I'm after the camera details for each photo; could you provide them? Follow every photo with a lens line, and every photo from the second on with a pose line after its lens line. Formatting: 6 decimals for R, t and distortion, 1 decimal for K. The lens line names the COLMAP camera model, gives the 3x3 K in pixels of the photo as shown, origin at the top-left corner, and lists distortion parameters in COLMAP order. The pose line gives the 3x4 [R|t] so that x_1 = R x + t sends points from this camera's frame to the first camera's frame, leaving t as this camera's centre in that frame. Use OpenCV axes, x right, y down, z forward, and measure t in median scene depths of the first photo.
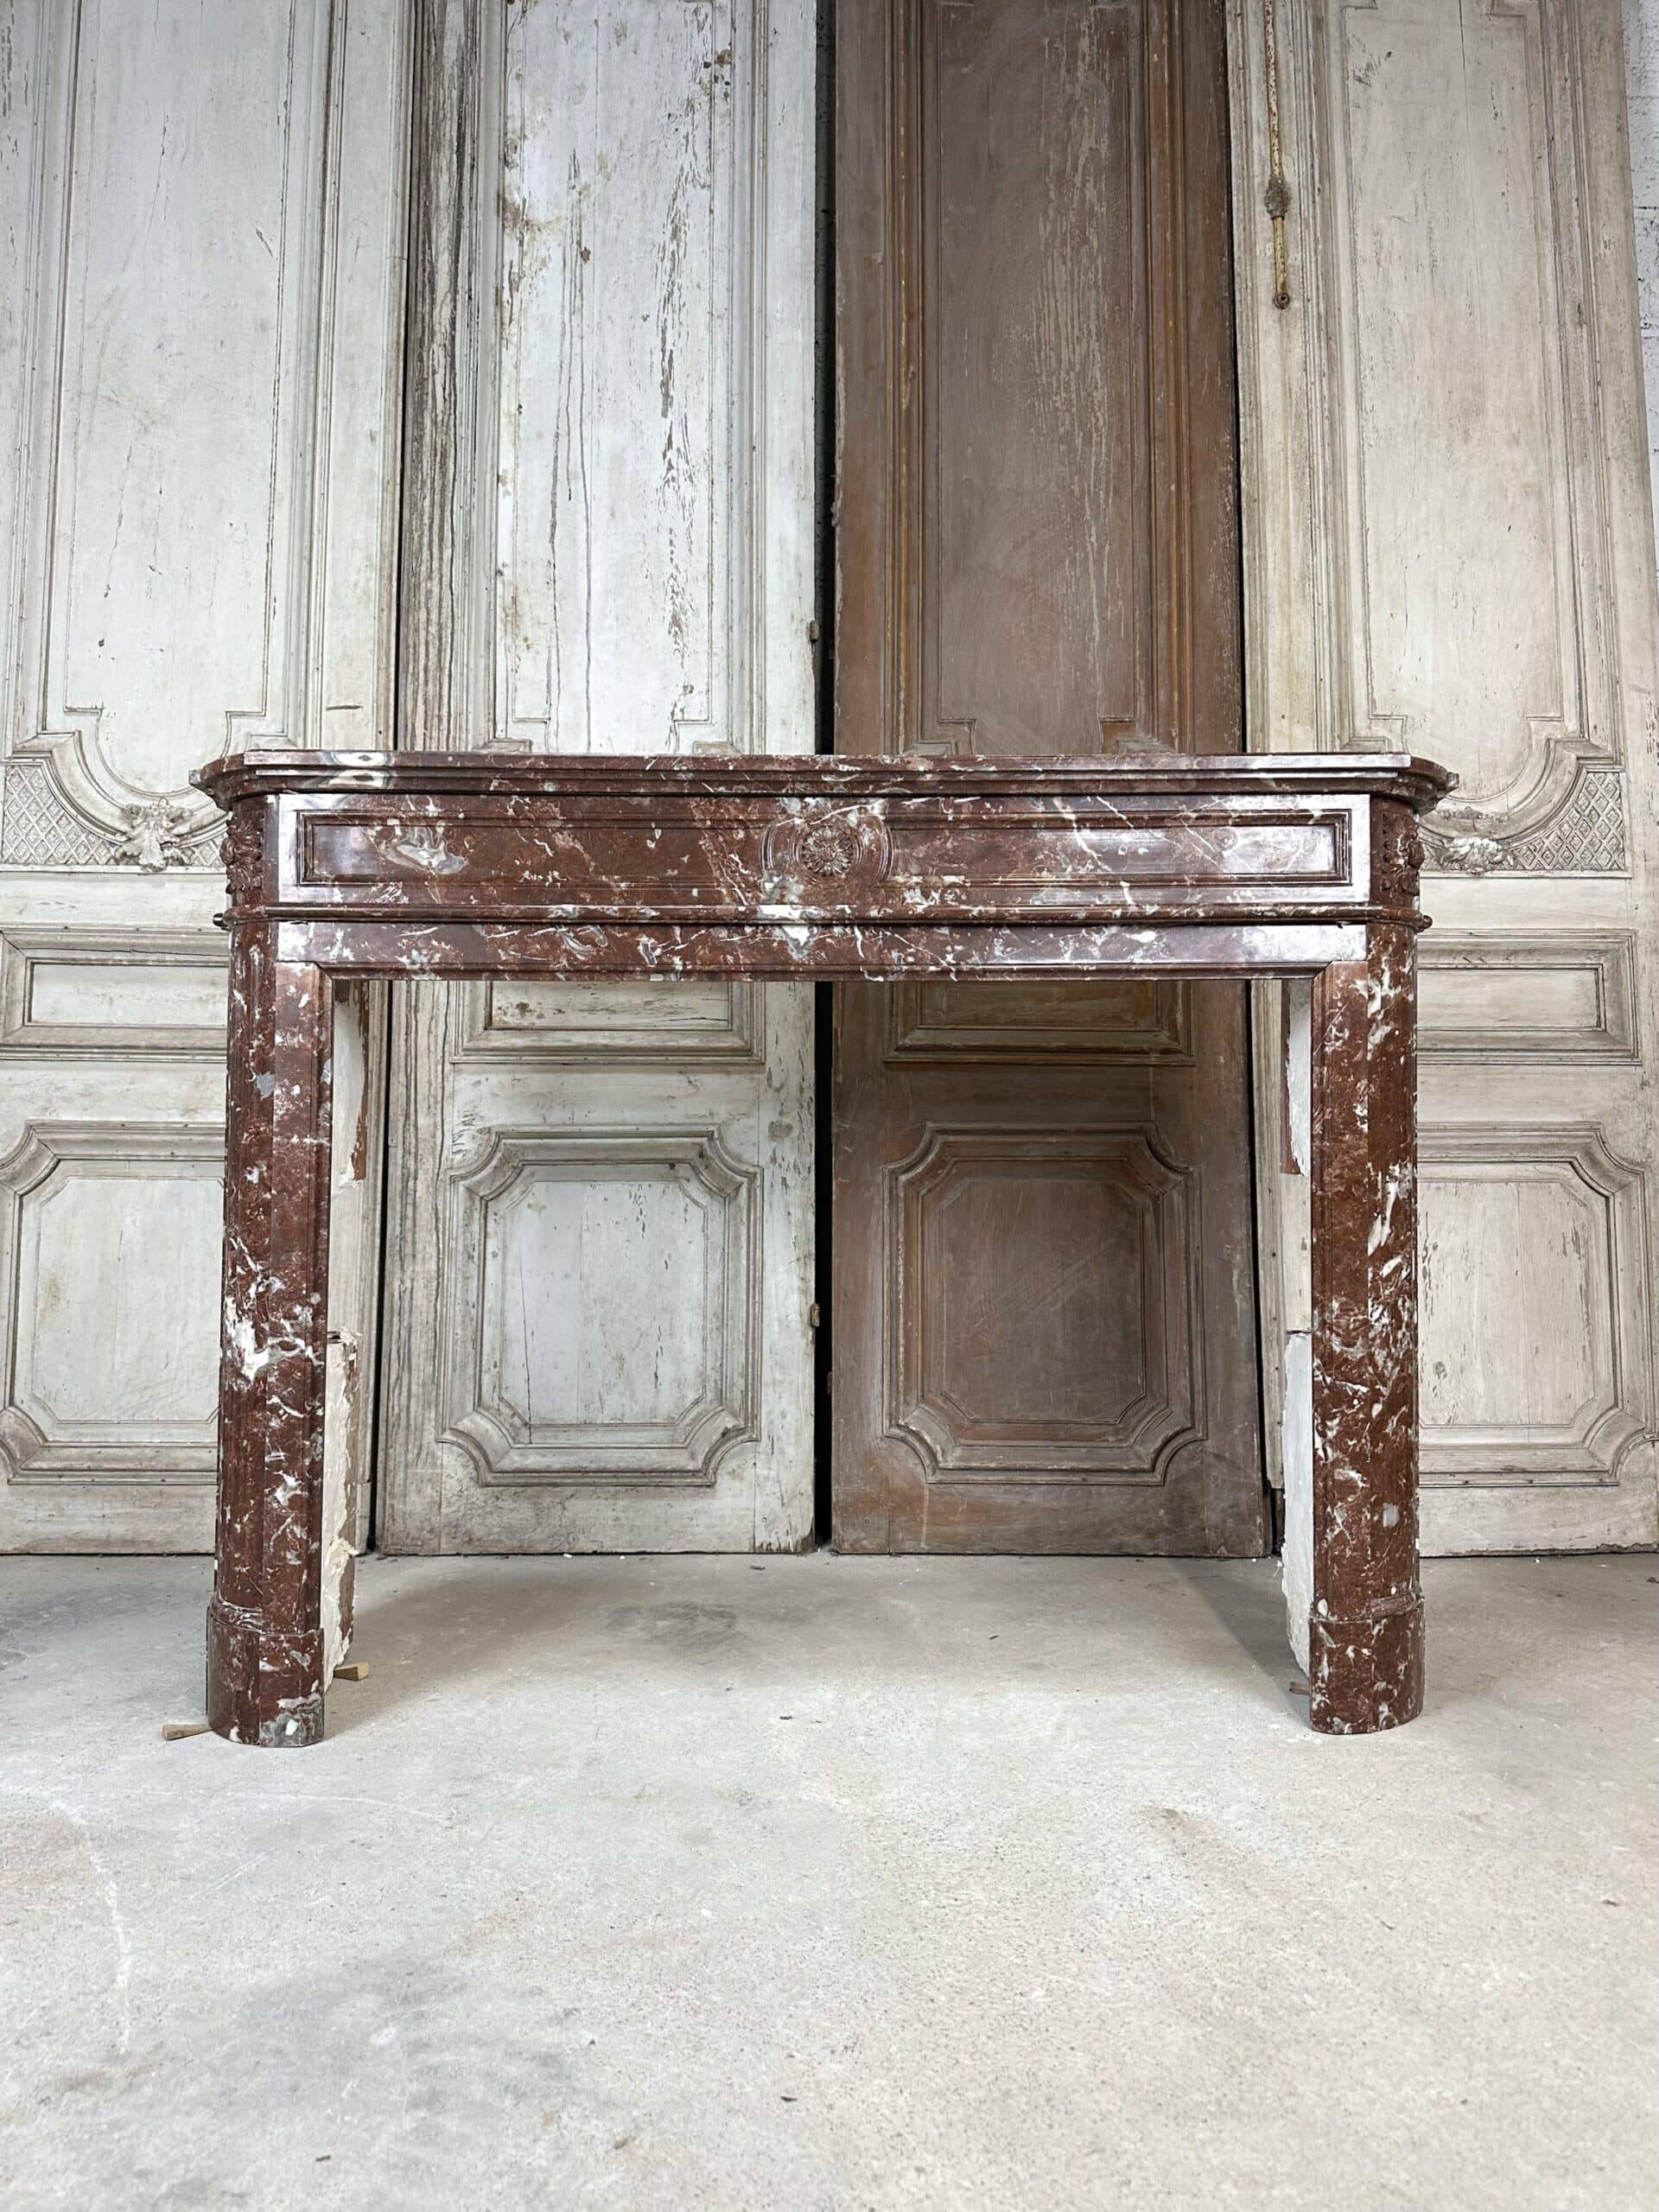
lens RADIAL K [[1554.1, 0, 865.3], [0, 1554.1, 1098.3], [0, 0, 1]] dist [0.040314, -0.065253]
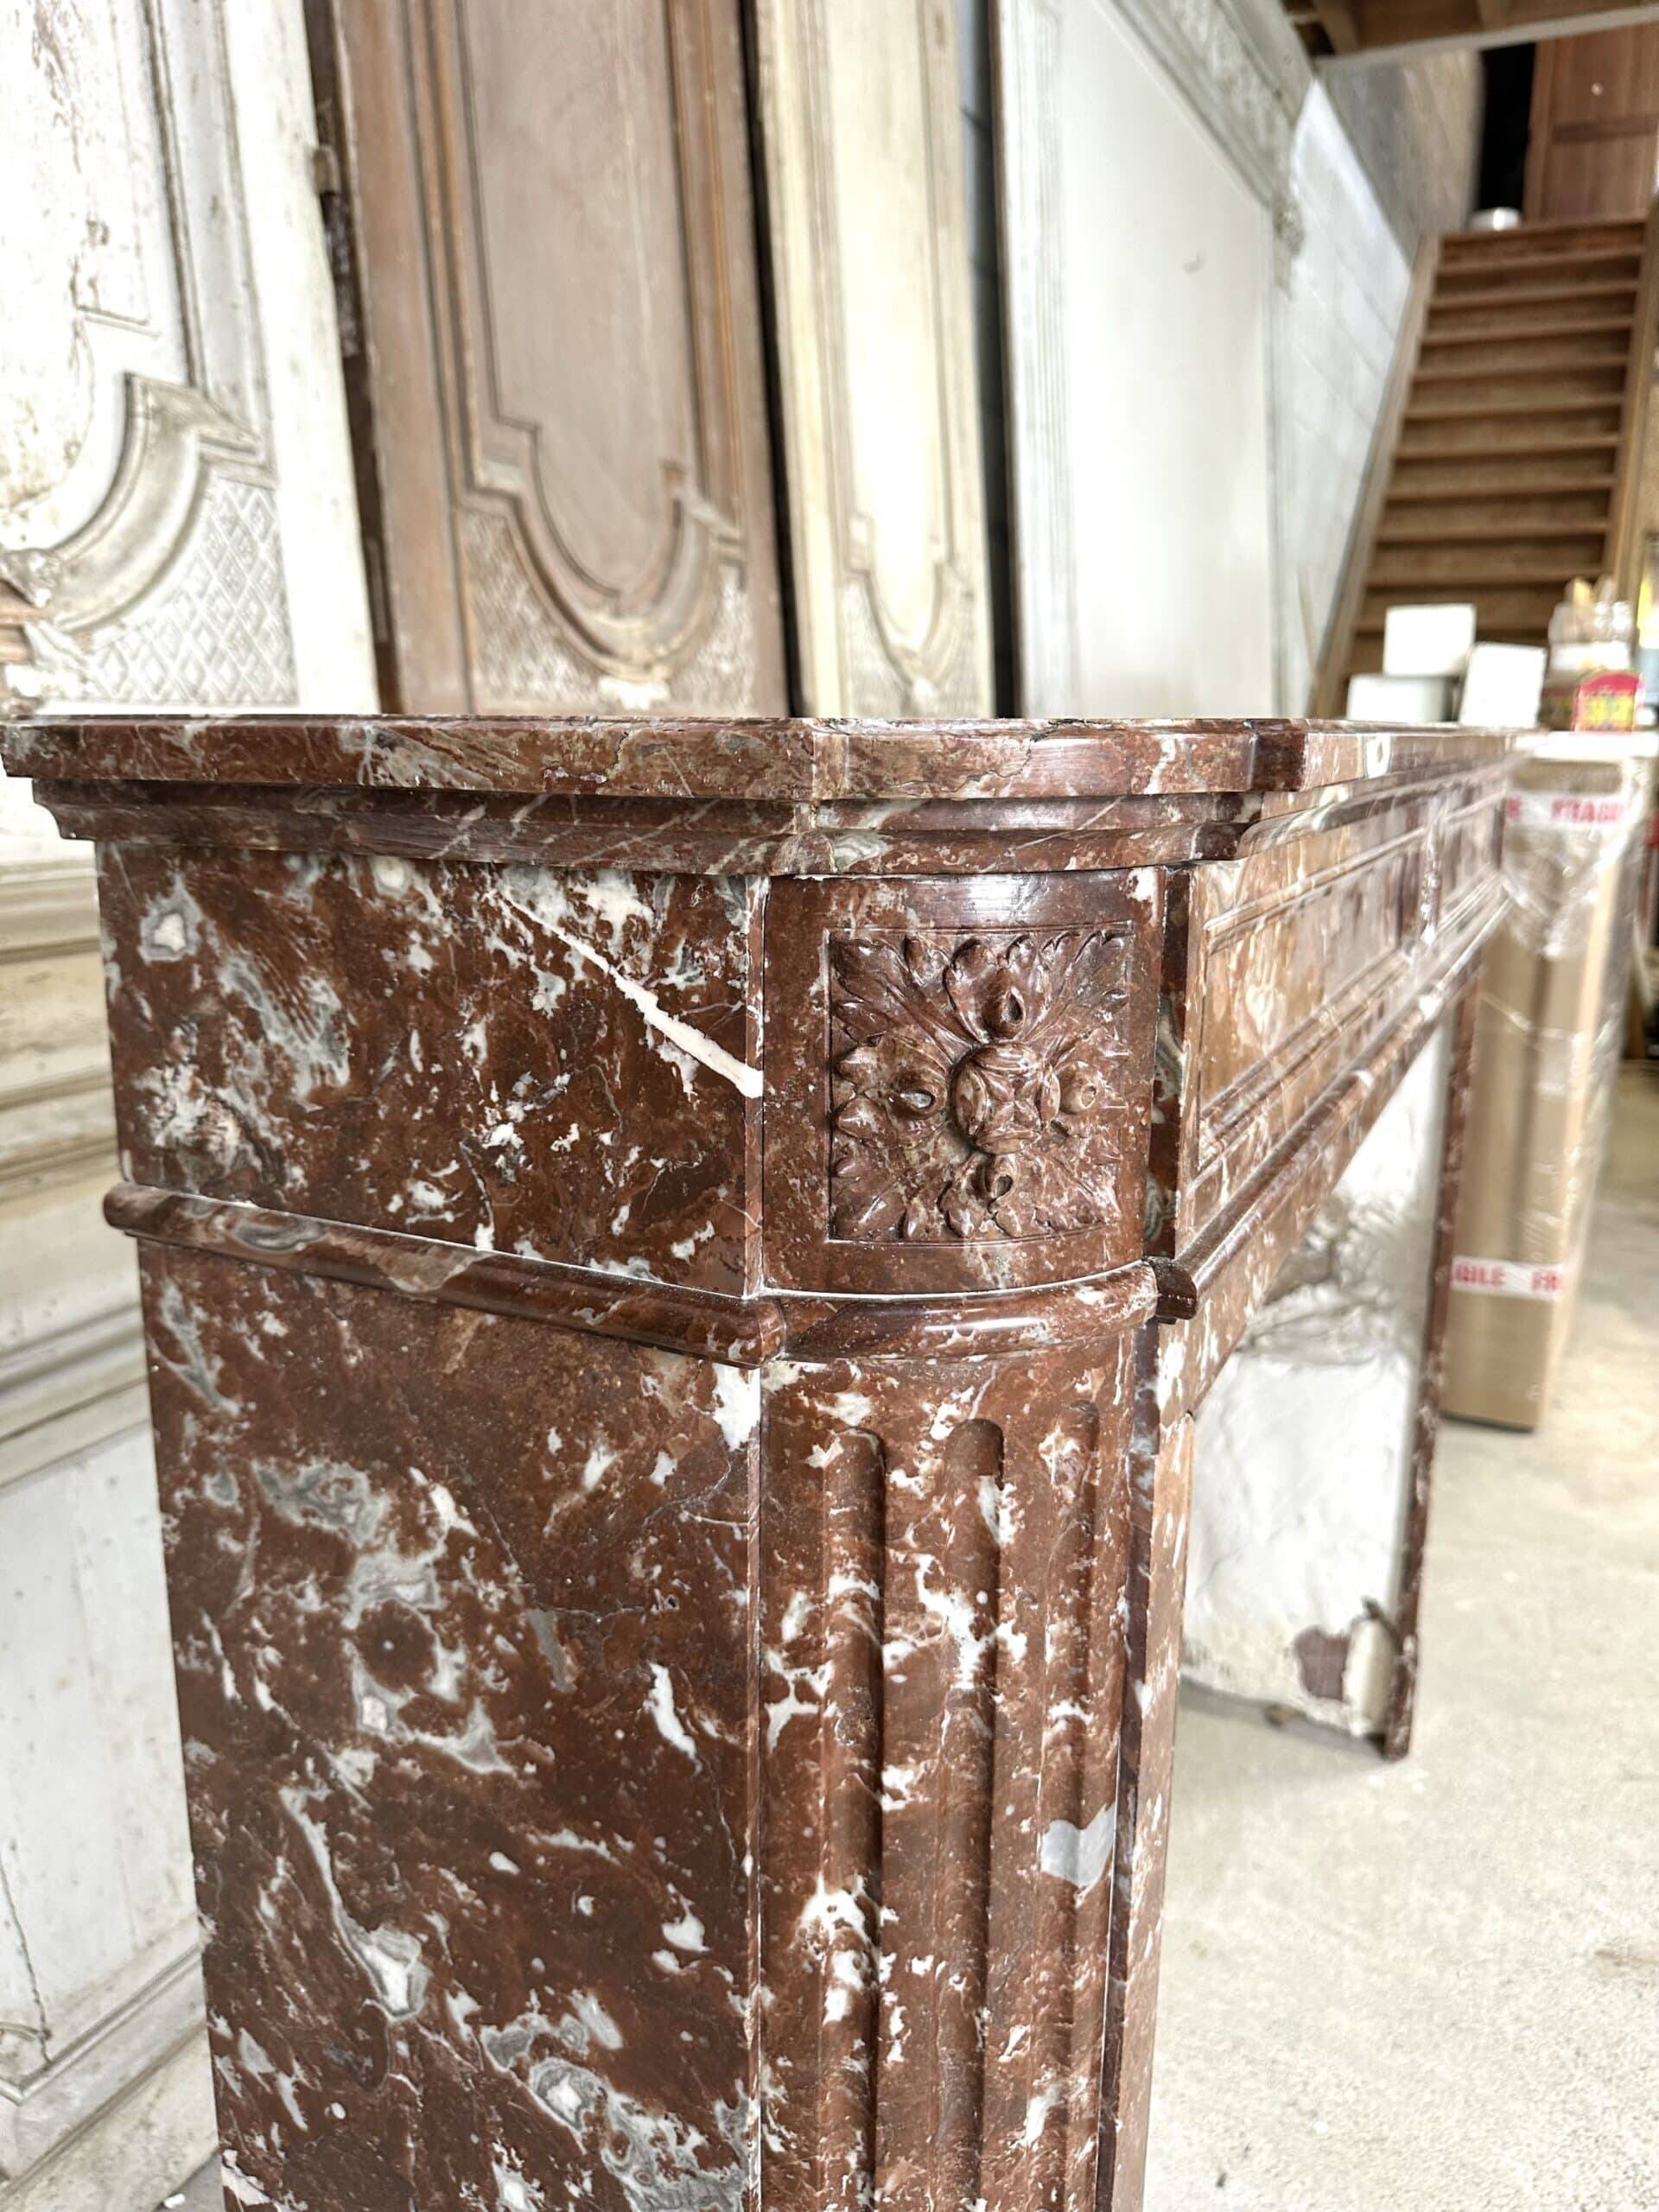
lens RADIAL K [[1592.0, 0, 848.7], [0, 1592.0, 1092.4], [0, 0, 1]] dist [0.005763, -0.026075]
pose [[0.454408, -0.194232, 0.869360, -0.438192], [-0.024913, 0.972786, 0.230362, -0.148732], [-0.890445, -0.126337, 0.437202, 0.632387]]
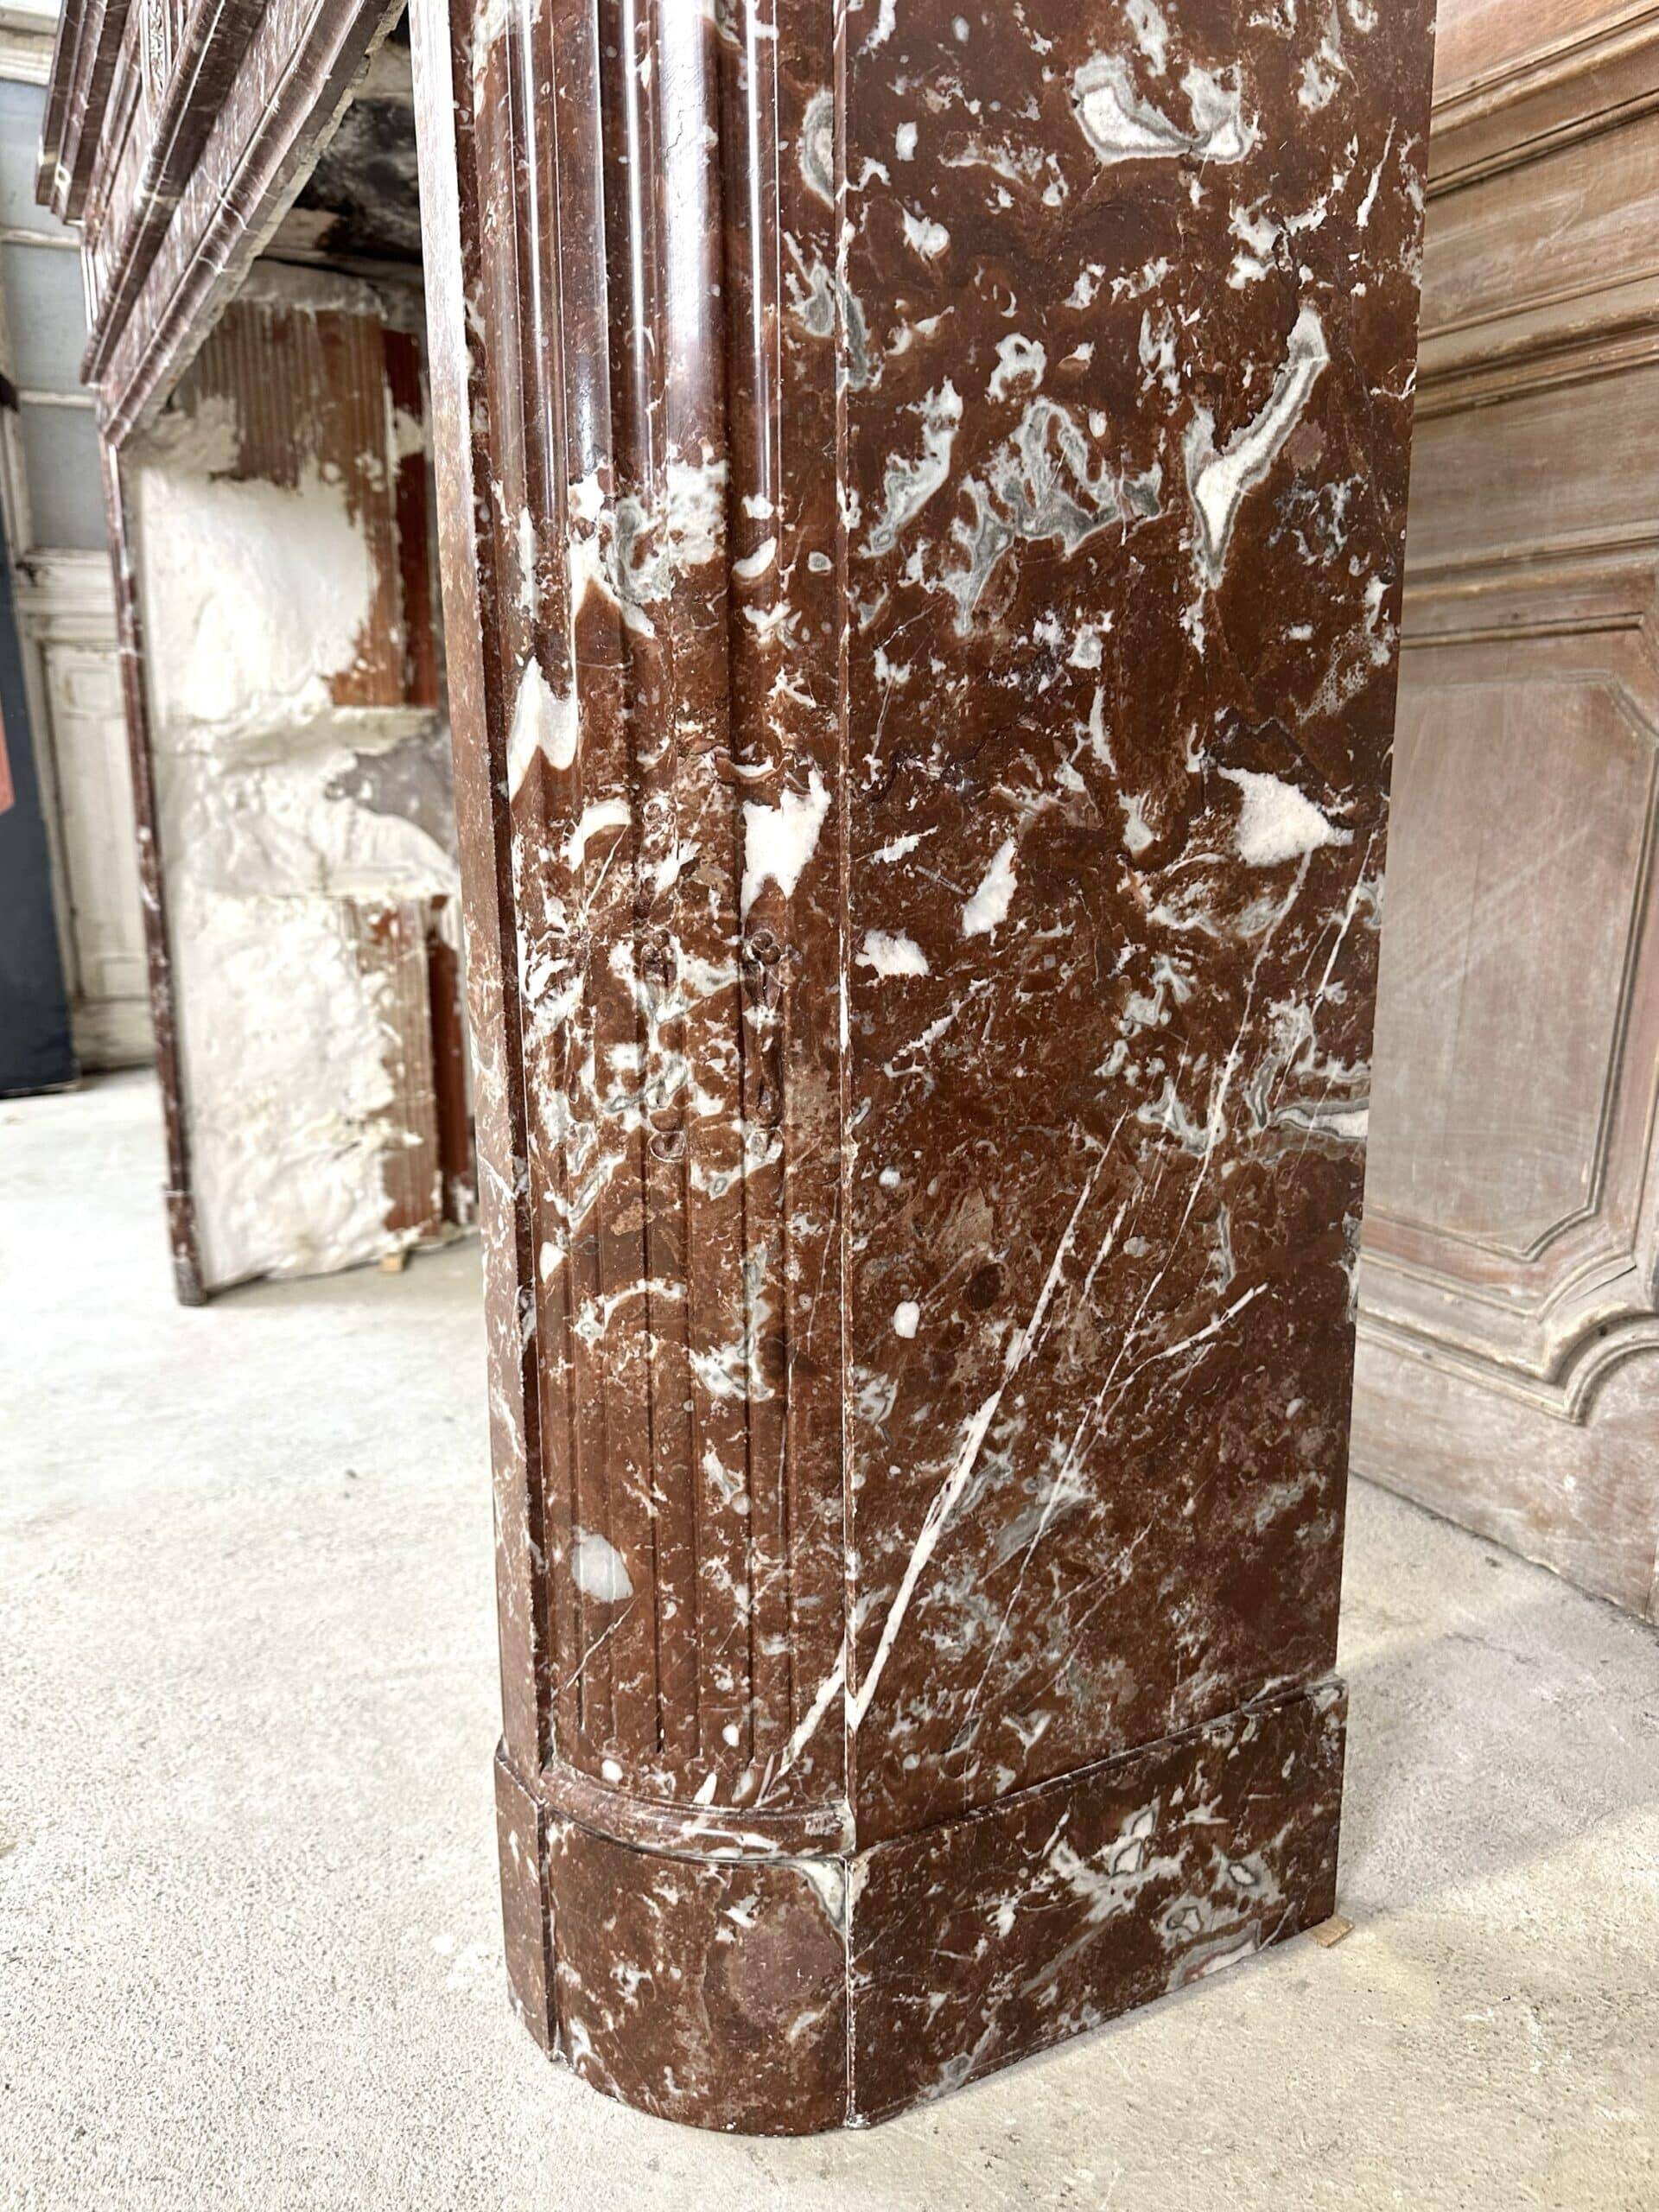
lens RADIAL K [[1631.4, 0, 838.3], [0, 1631.4, 1115.0], [0, 0, 1]] dist [0.012777, -0.030416]
pose [[0.460681, 0.182234, -0.868656, 0.450208], [0.028477, 0.975156, 0.219680, 0.064336], [0.887109, -0.125939, 0.444047, 0.623597]]
